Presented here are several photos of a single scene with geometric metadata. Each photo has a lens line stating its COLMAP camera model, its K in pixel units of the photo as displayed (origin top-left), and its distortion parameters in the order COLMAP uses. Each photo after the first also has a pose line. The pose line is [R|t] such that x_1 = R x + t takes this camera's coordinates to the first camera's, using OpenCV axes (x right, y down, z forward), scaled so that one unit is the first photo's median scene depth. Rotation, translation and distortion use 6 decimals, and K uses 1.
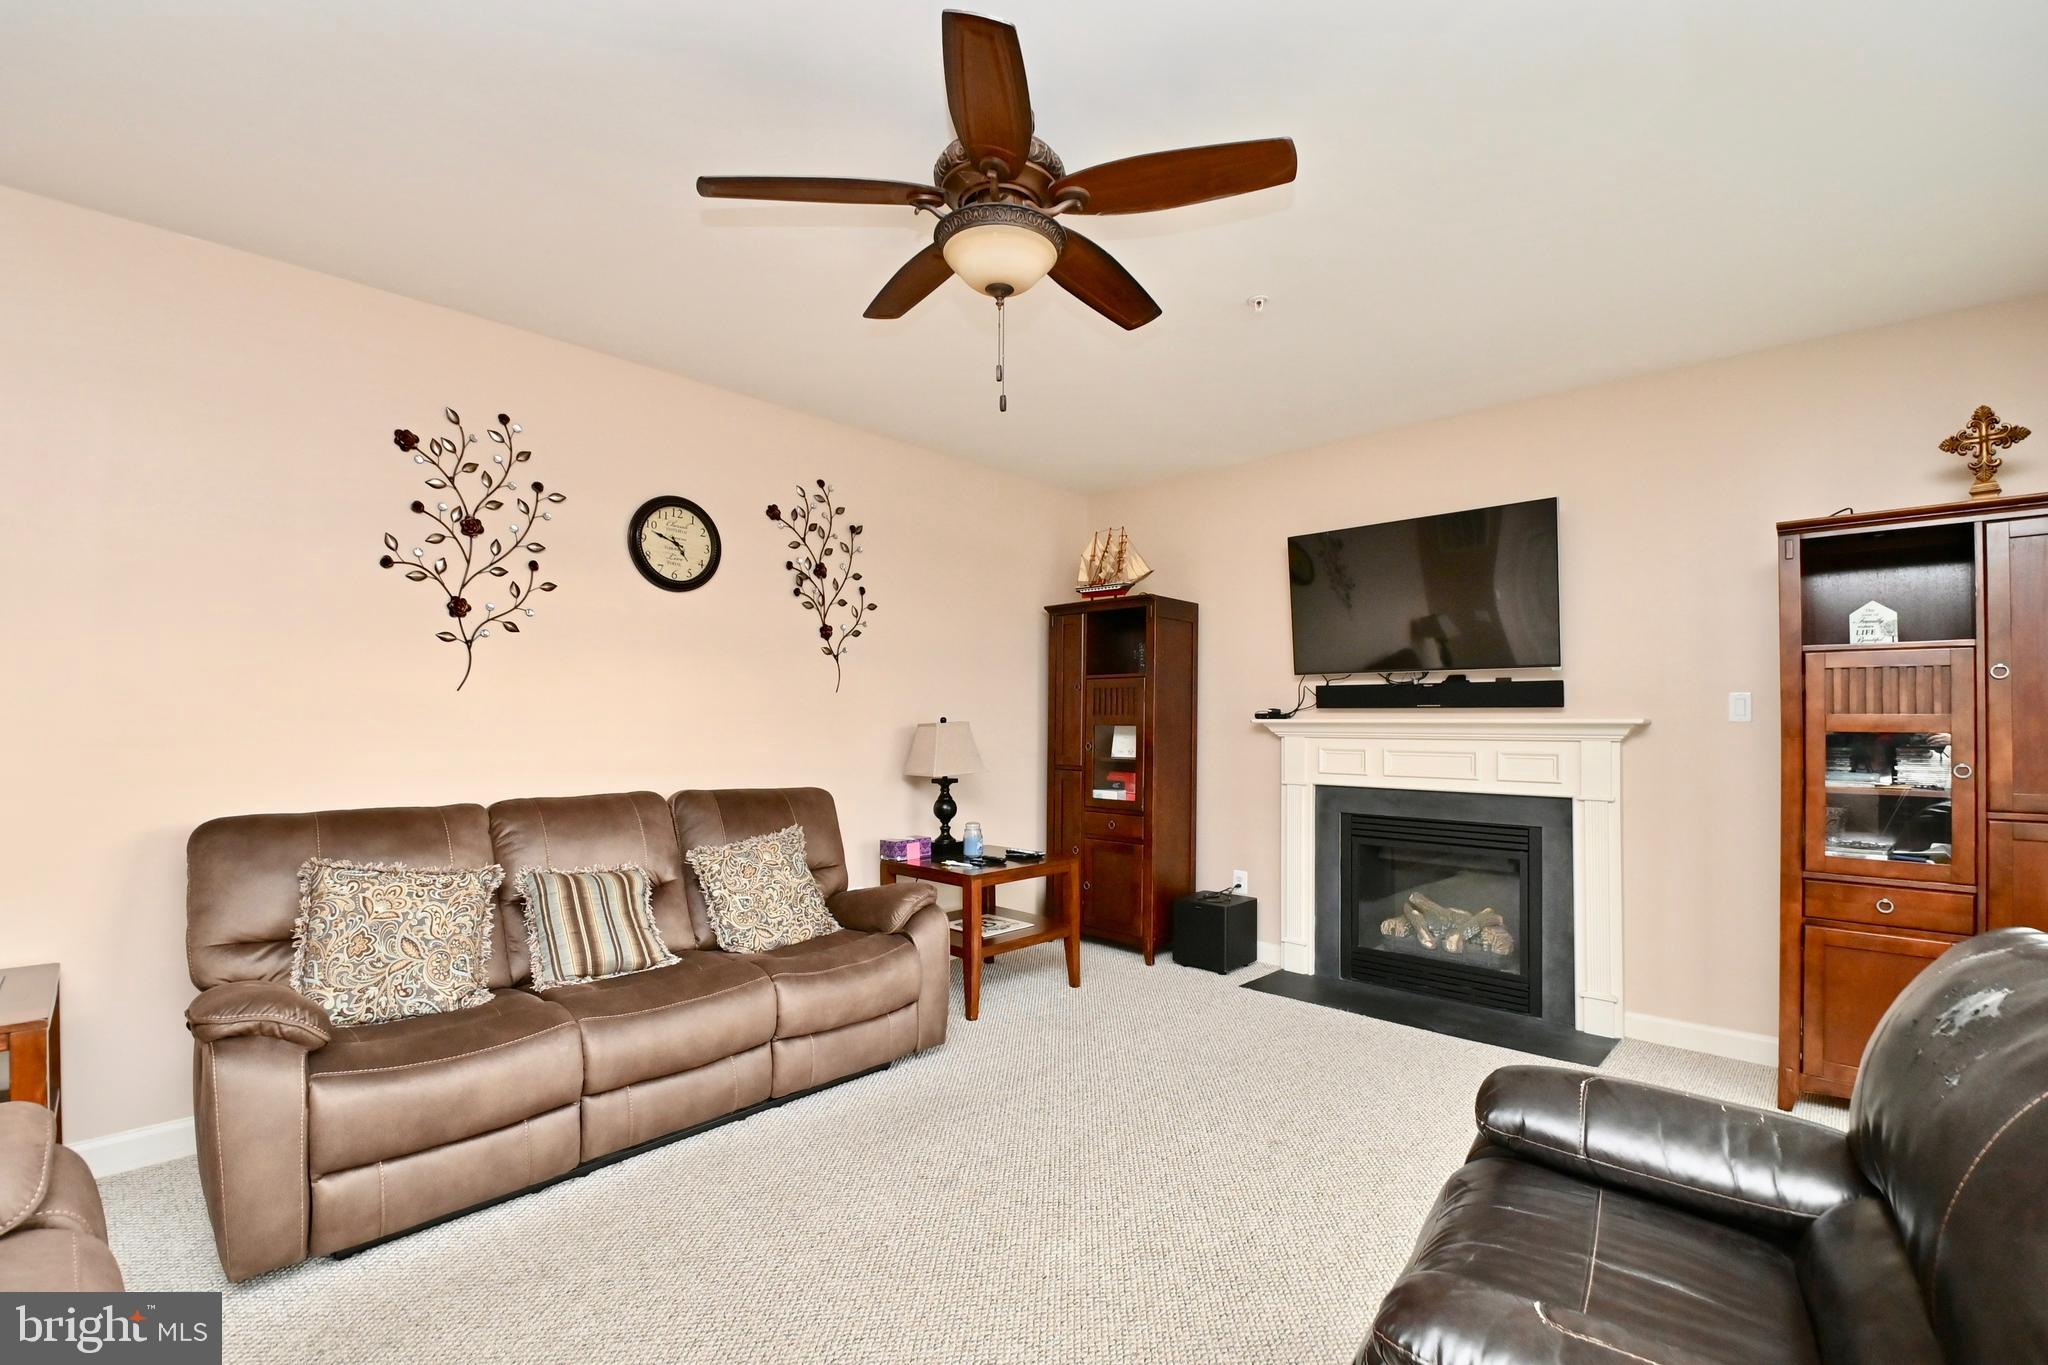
lens RADIAL K [[894.3, 0, 1031.0], [0, 894.3, 718.7], [0, 0, 1]] dist [0.004720, -0.014054]
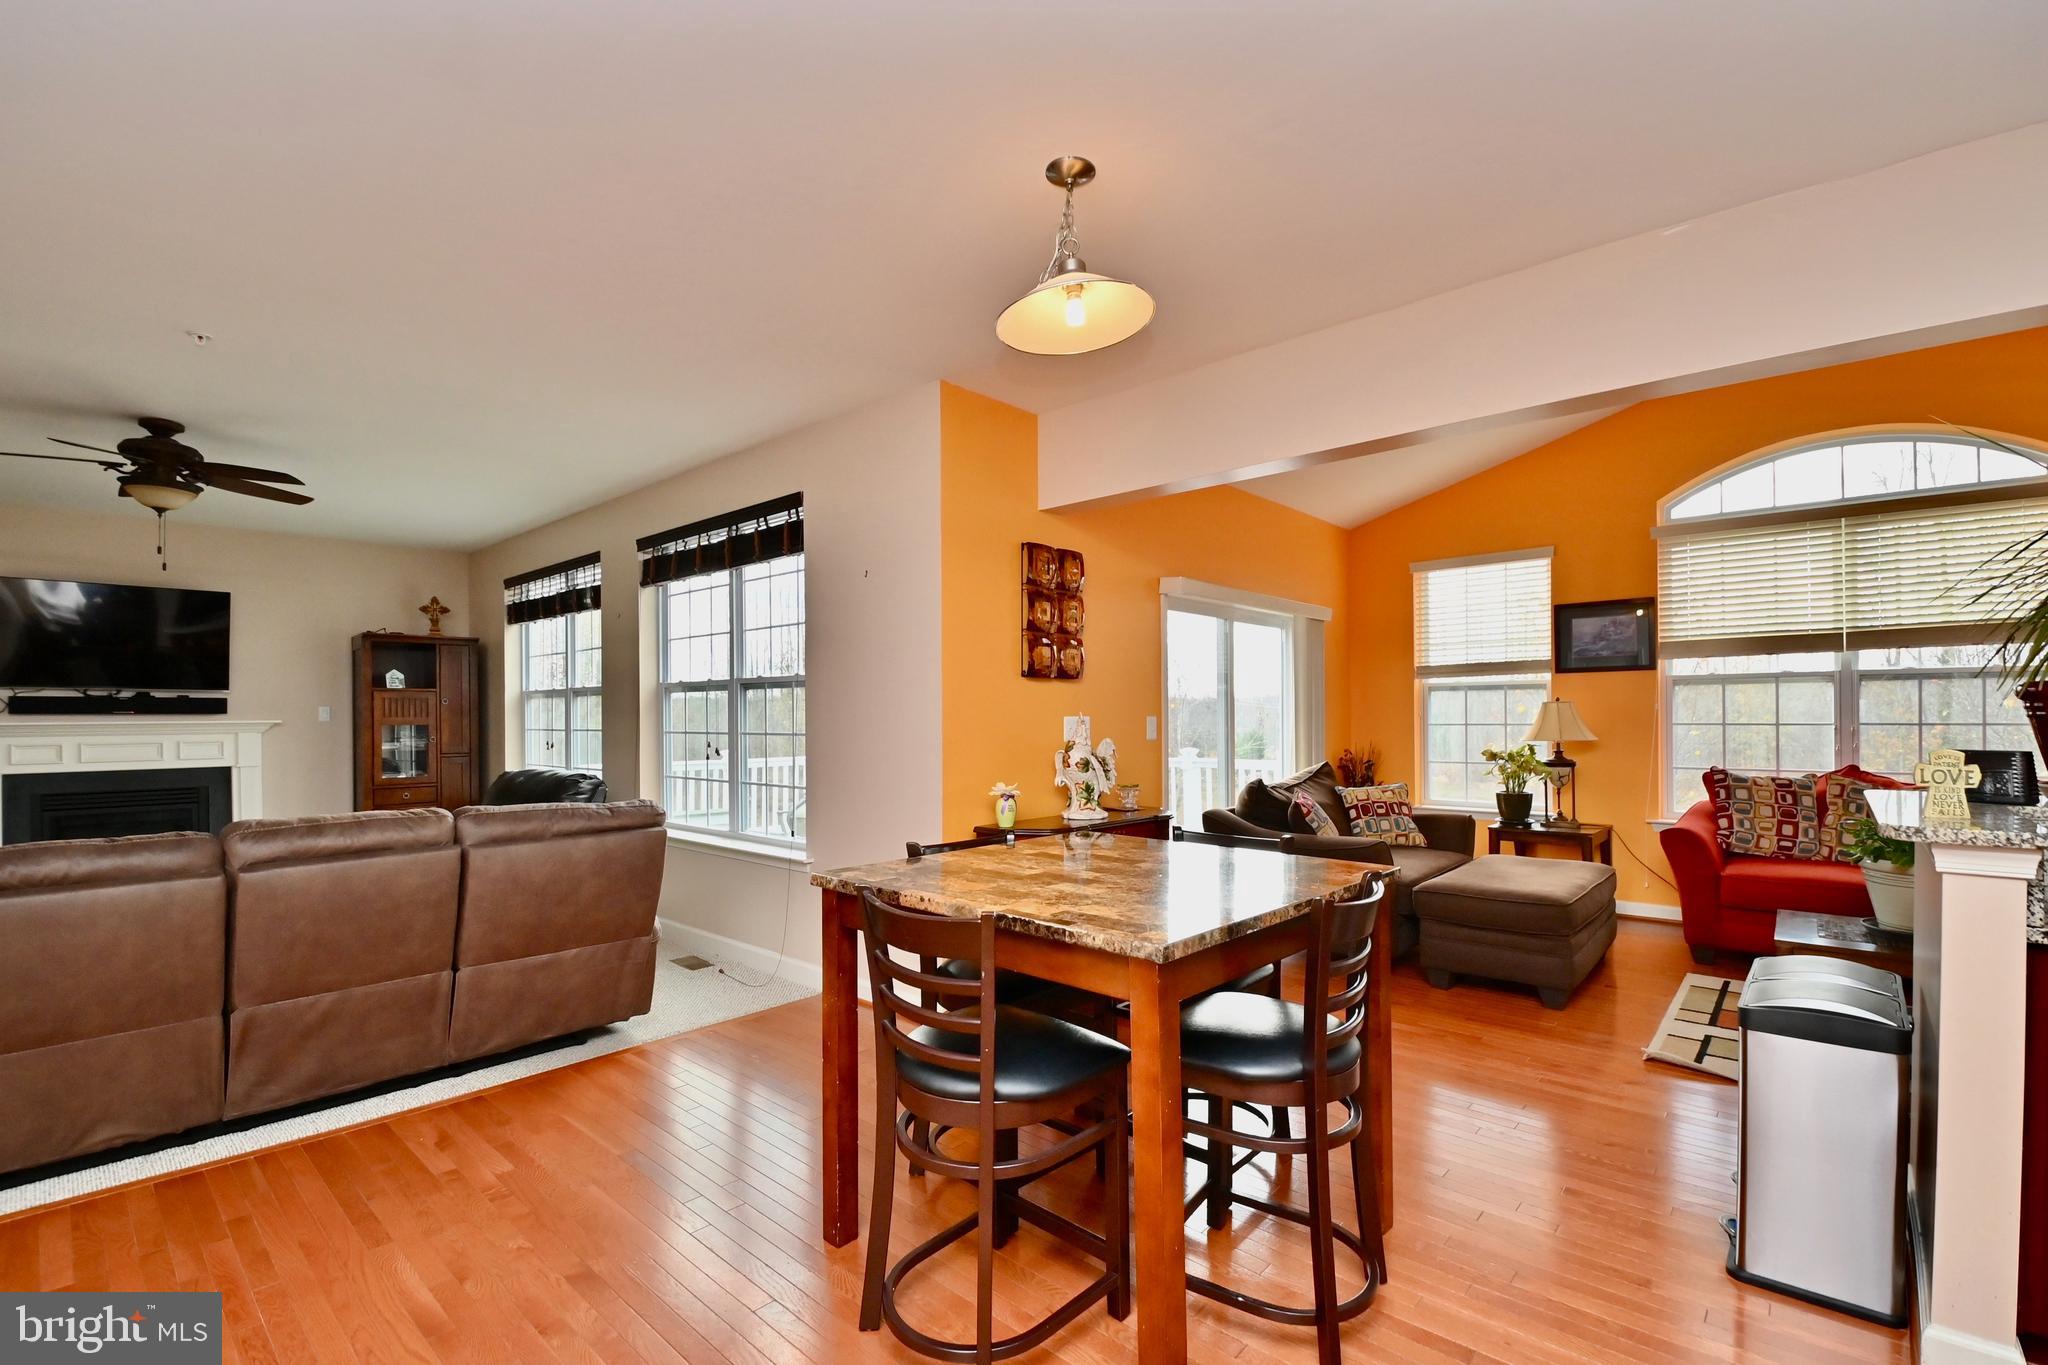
lens RADIAL K [[894.3, 0, 1030.8], [0, 894.3, 708.6], [0, 0, 1]] dist [0.004720, -0.014054]
pose [[-0.022737, 0.004358, 0.999732, -1.126697], [0.004681, 0.999980, -0.004252, -0.007867], [-0.999731, 0.004583, -0.022757, -0.489554]]
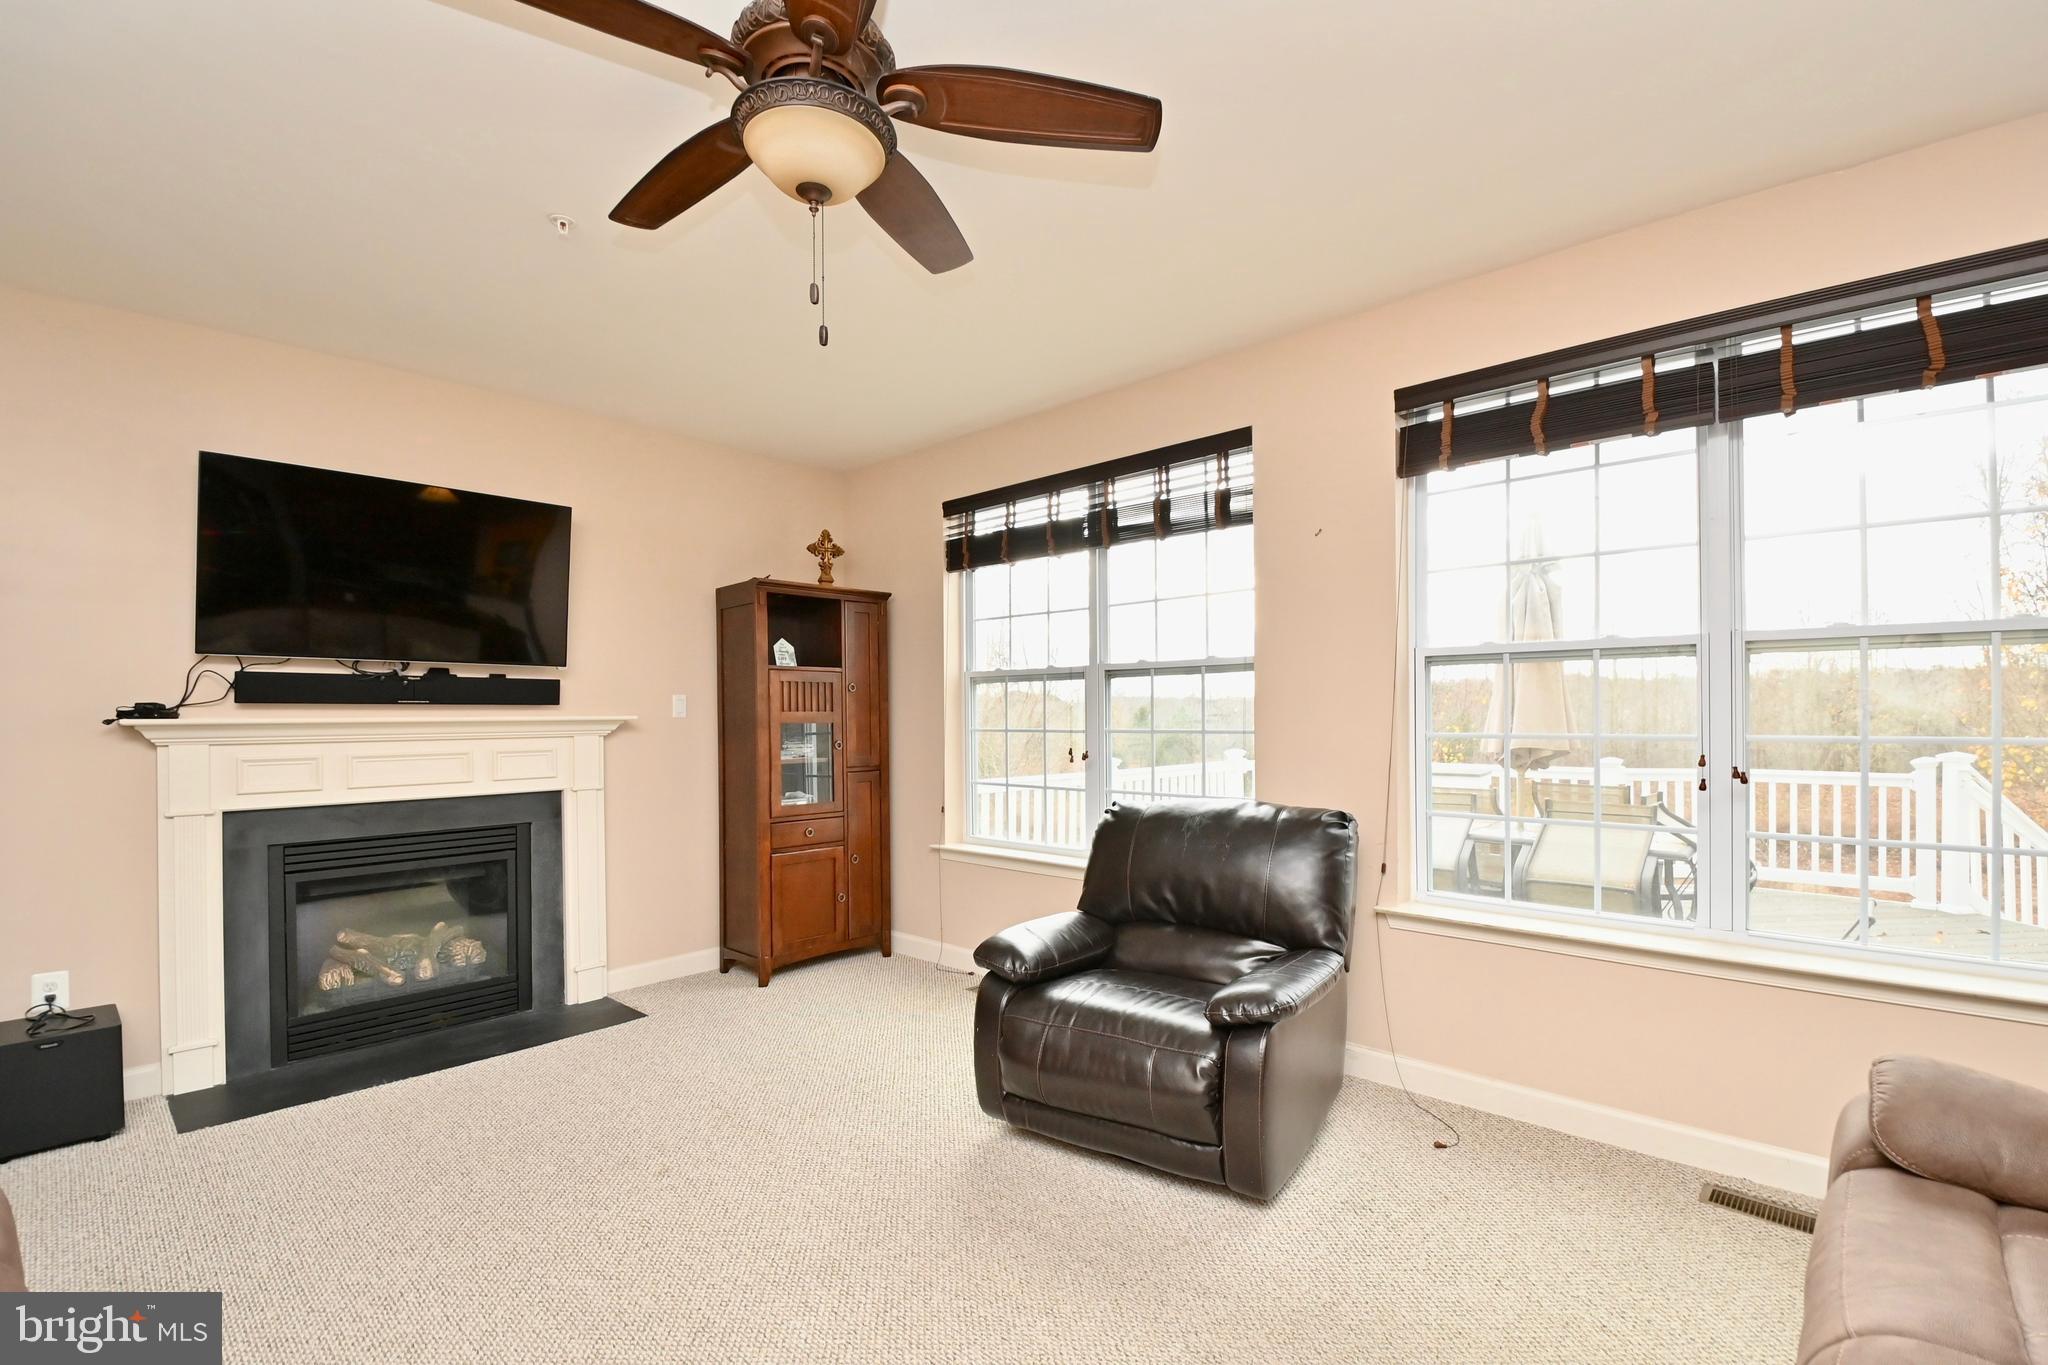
lens RADIAL K [[894.3, 0, 1049.4], [0, 894.3, 718.6], [0, 0, 1]] dist [0.004720, -0.014054]
pose [[-0.024874, -0.005718, 0.999674, -0.472939], [0.004380, 0.999973, 0.005829, -0.000529], [-0.999681, 0.004523, -0.024848, 0.443627]]
